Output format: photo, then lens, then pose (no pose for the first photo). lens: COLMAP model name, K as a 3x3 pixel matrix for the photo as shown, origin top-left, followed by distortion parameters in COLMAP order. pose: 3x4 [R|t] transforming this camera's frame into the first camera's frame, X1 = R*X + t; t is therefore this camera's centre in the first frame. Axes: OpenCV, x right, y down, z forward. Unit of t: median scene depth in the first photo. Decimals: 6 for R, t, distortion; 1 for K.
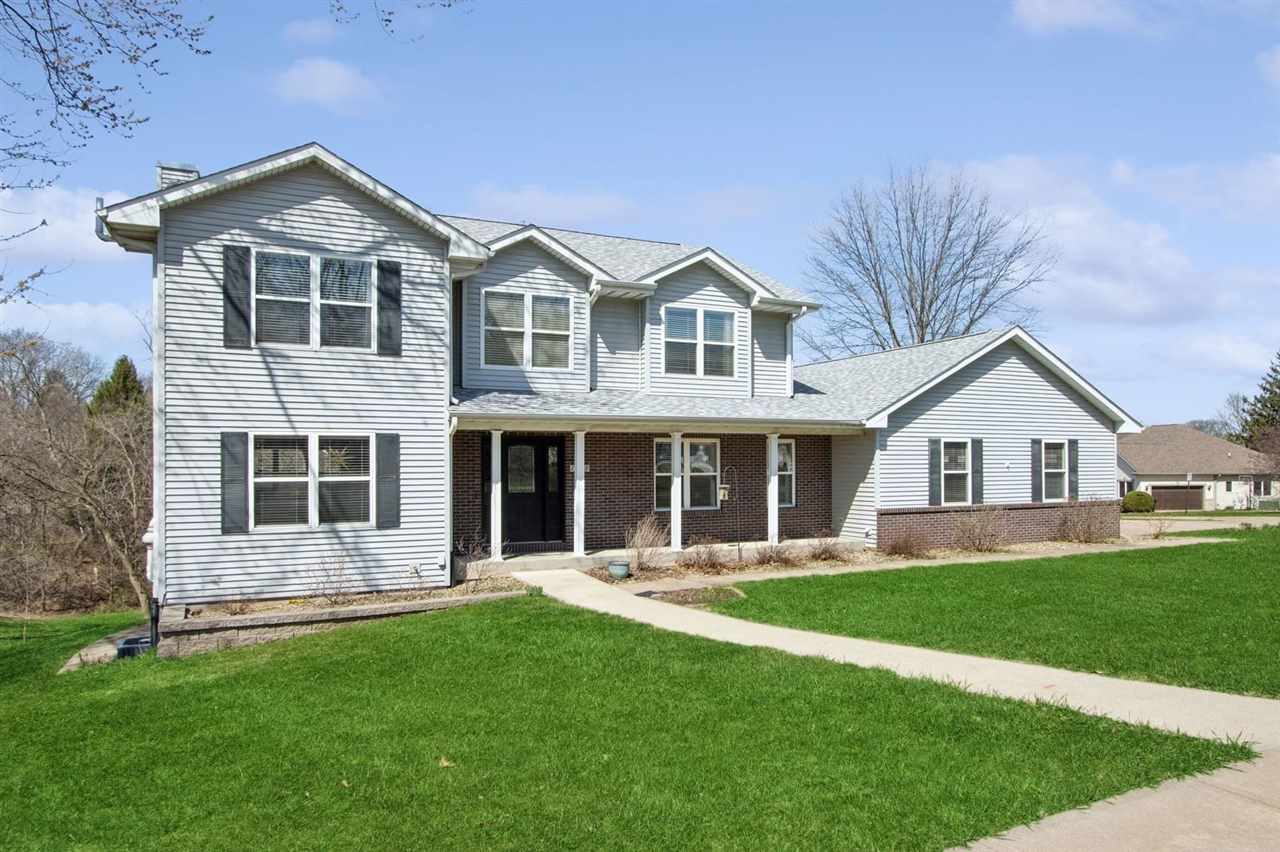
lens RADIAL K [[821.1, 0, 640.8], [0, 821.1, 425.3], [0, 0, 1]] dist [-0.030002, 0.006974]
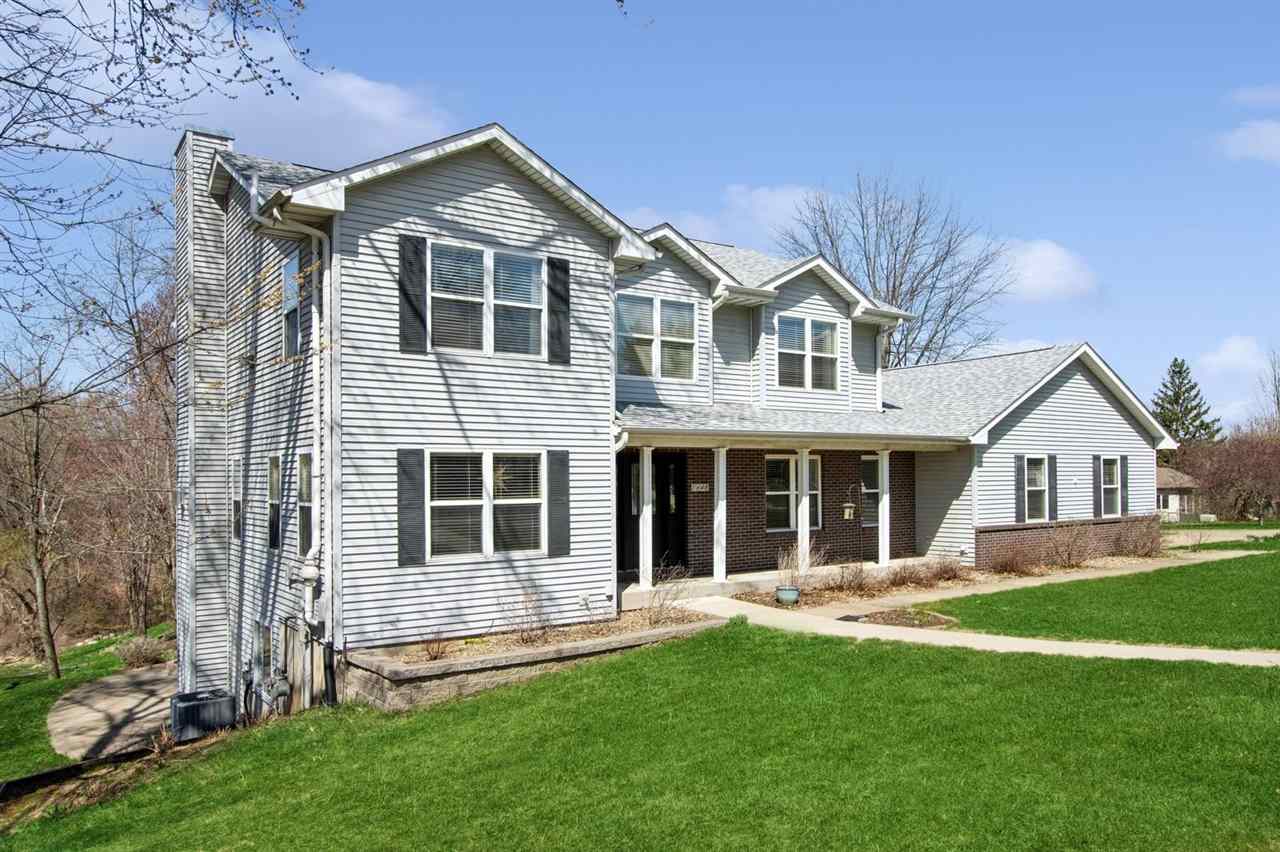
lens RADIAL K [[914.8, 0, 640.1], [0, 914.8, 433.8], [0, 0, 1]] dist [-0.036913, 0.001031]
pose [[0.984137, 0.003666, 0.177373, -0.392998], [-0.002840, 0.999984, -0.004911, -0.003482], [-0.177388, 0.004330, 0.984131, -0.003580]]
